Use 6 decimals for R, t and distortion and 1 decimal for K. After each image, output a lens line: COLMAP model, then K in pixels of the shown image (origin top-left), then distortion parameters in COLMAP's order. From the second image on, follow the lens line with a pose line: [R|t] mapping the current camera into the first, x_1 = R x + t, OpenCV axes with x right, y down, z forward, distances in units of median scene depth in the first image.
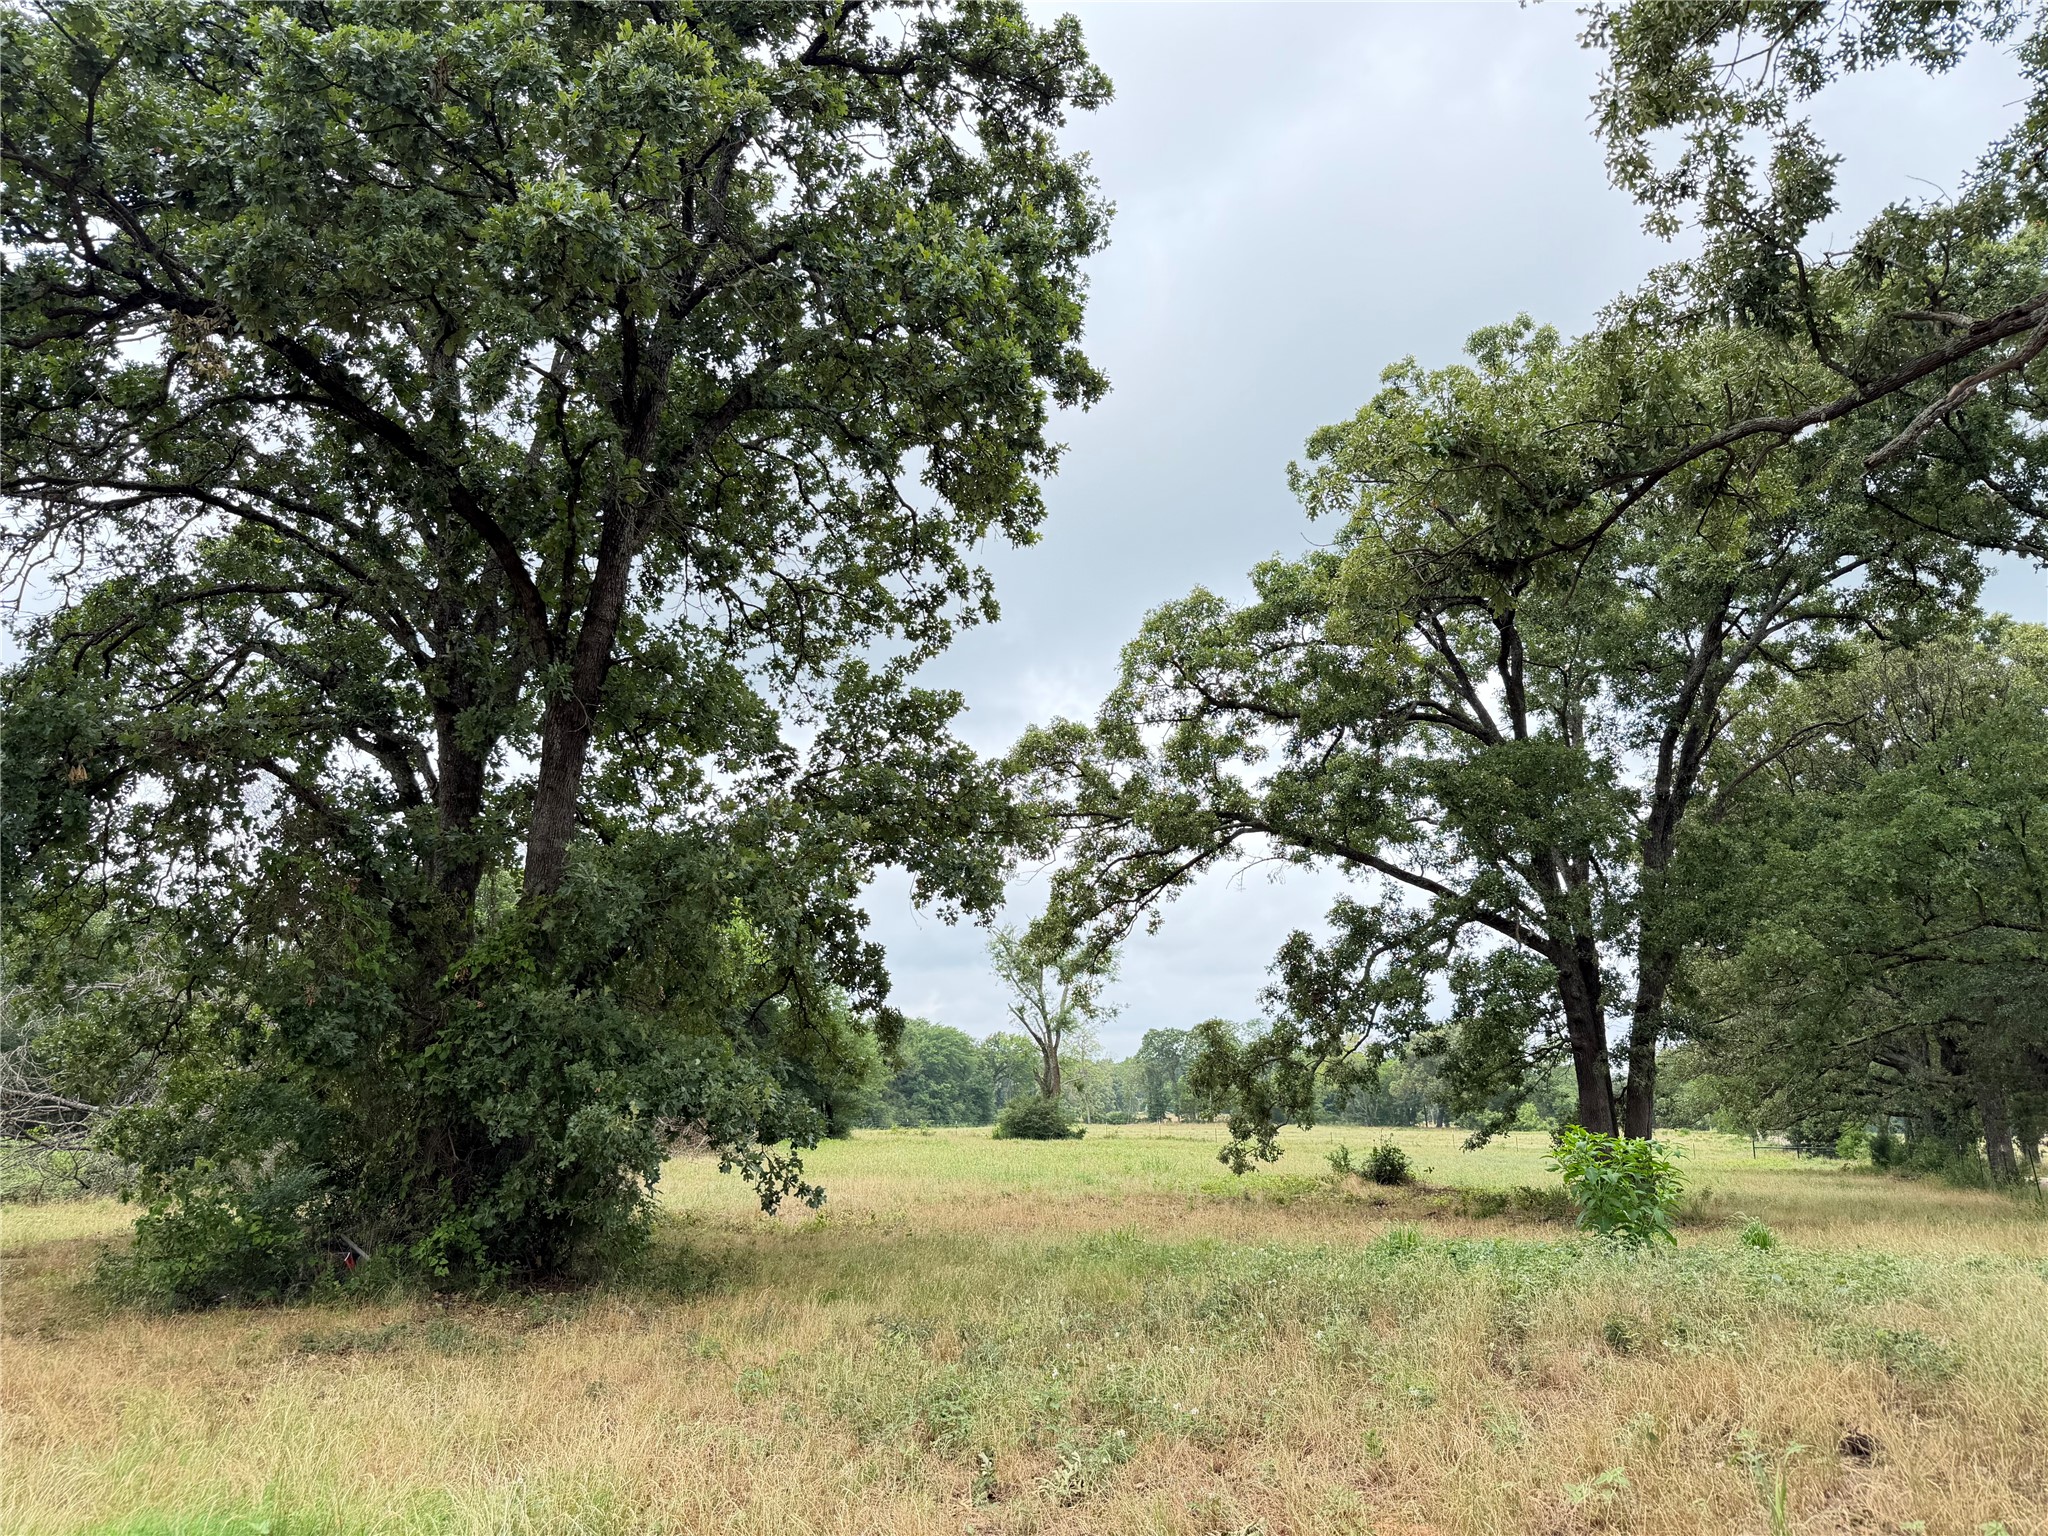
lens RADIAL K [[1421.4, 0, 1040.6], [0, 1421.4, 754.1], [0, 0, 1]] dist [0.032828, -0.056247]
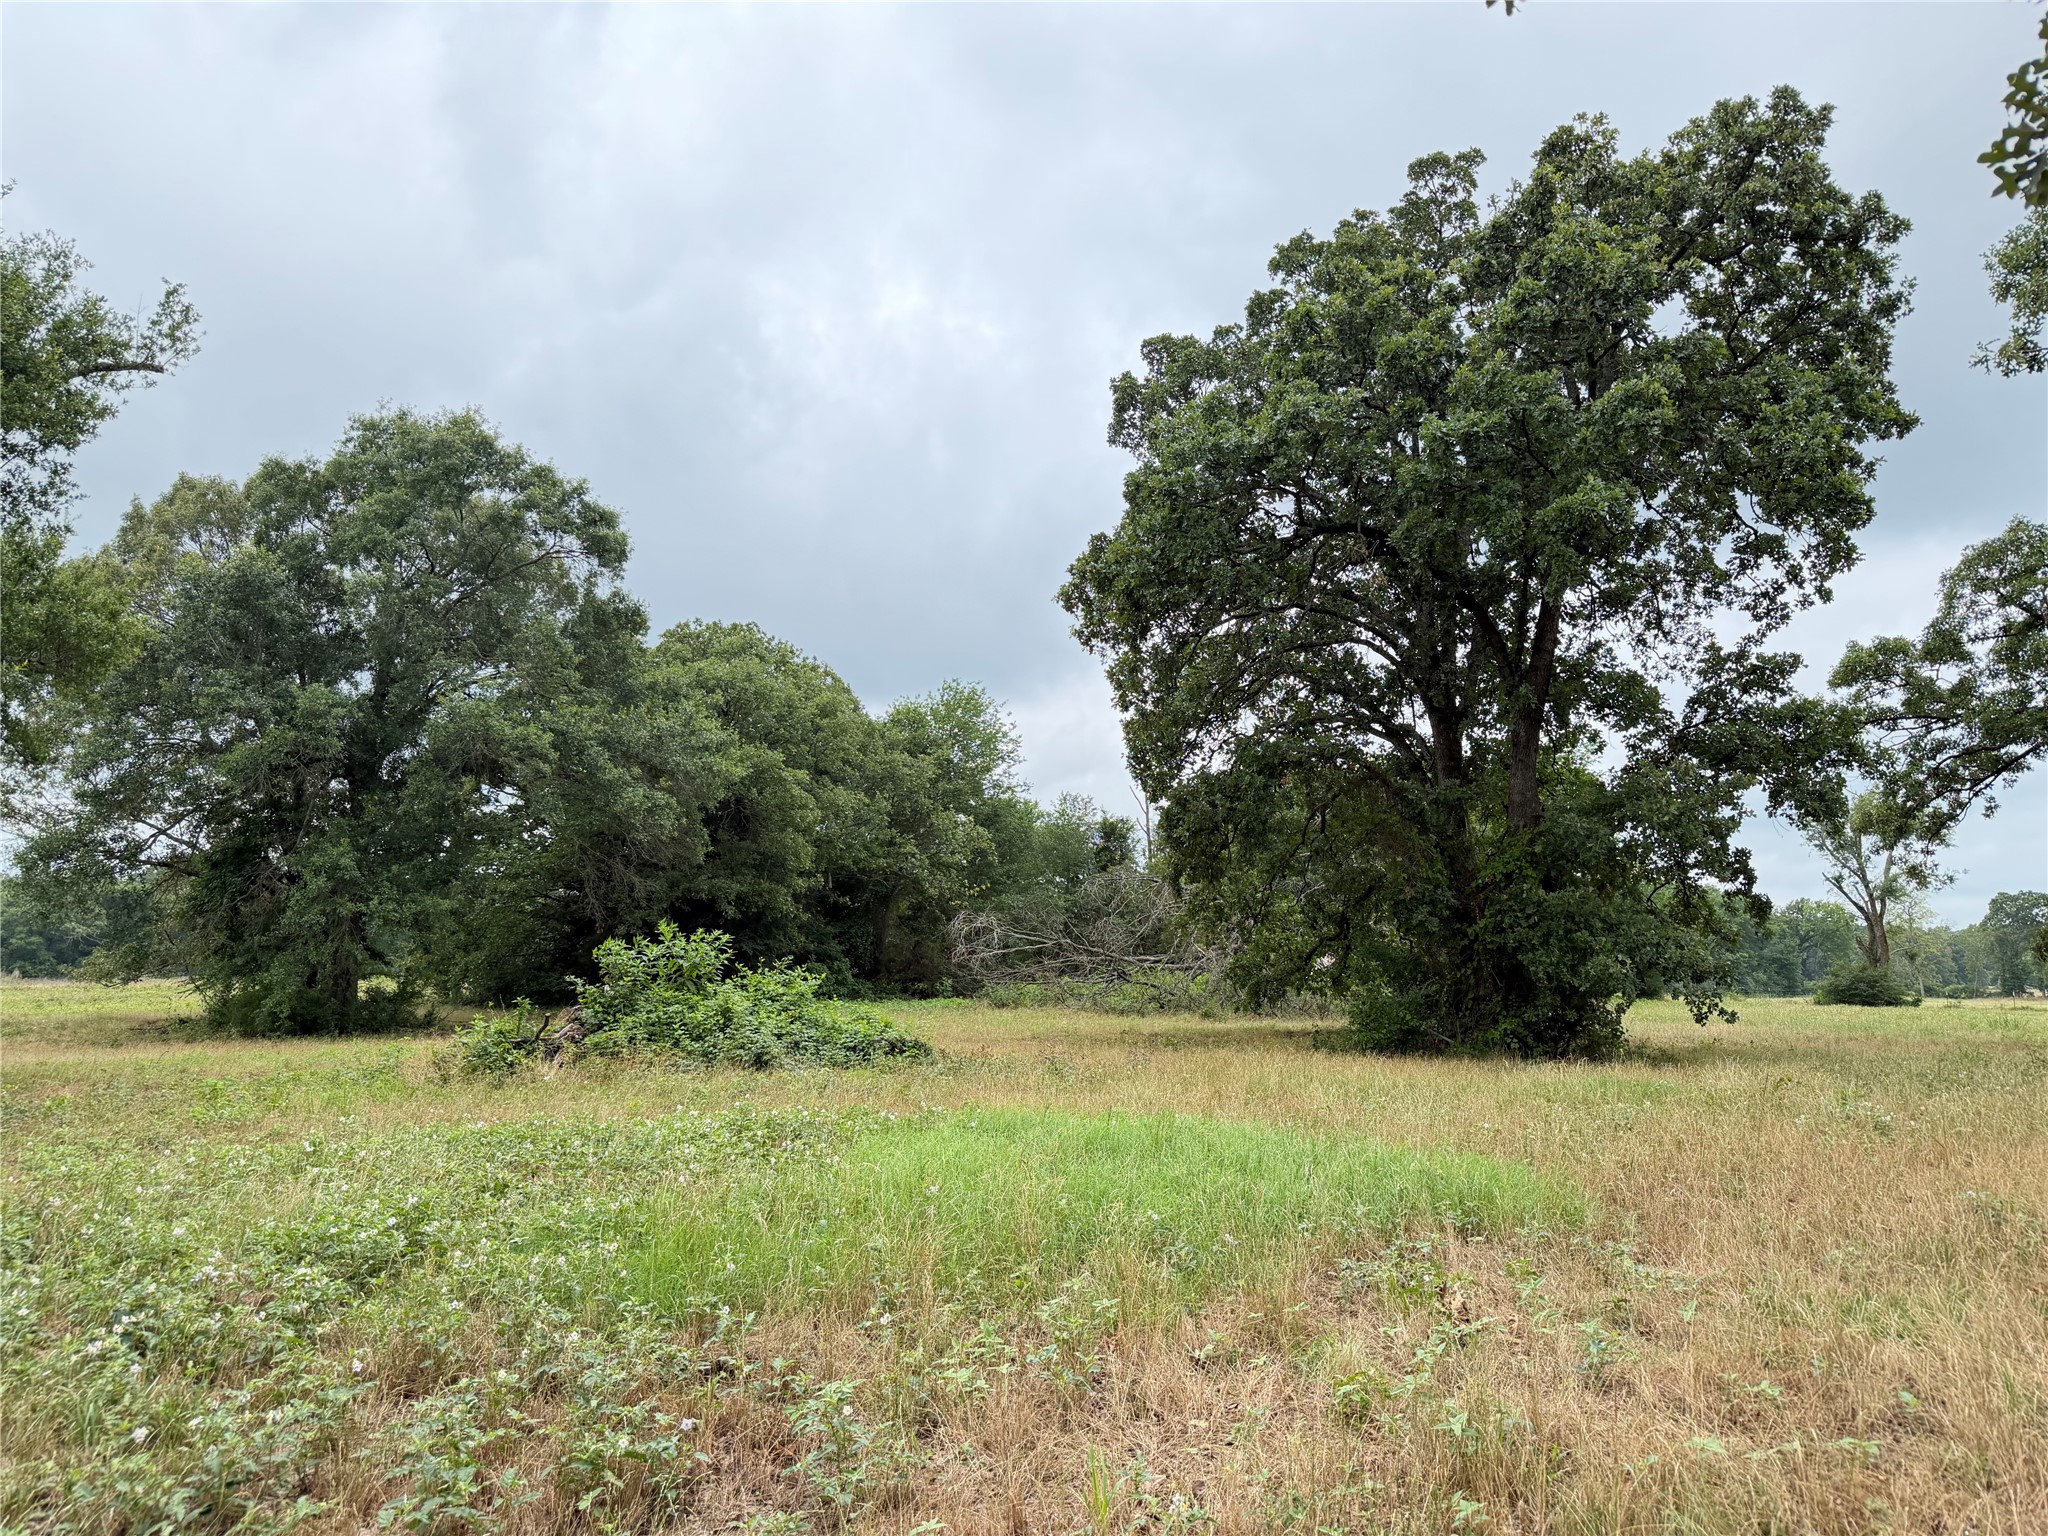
lens RADIAL K [[1421.4, 0, 1022.9], [0, 1421.4, 761.2], [0, 0, 1]] dist [0.032828, -0.056247]
pose [[0.865970, -0.054900, -0.497073, -0.020880], [0.102598, 0.992317, 0.069143, -0.083530], [0.489458, -0.110875, 0.864949, -0.378205]]
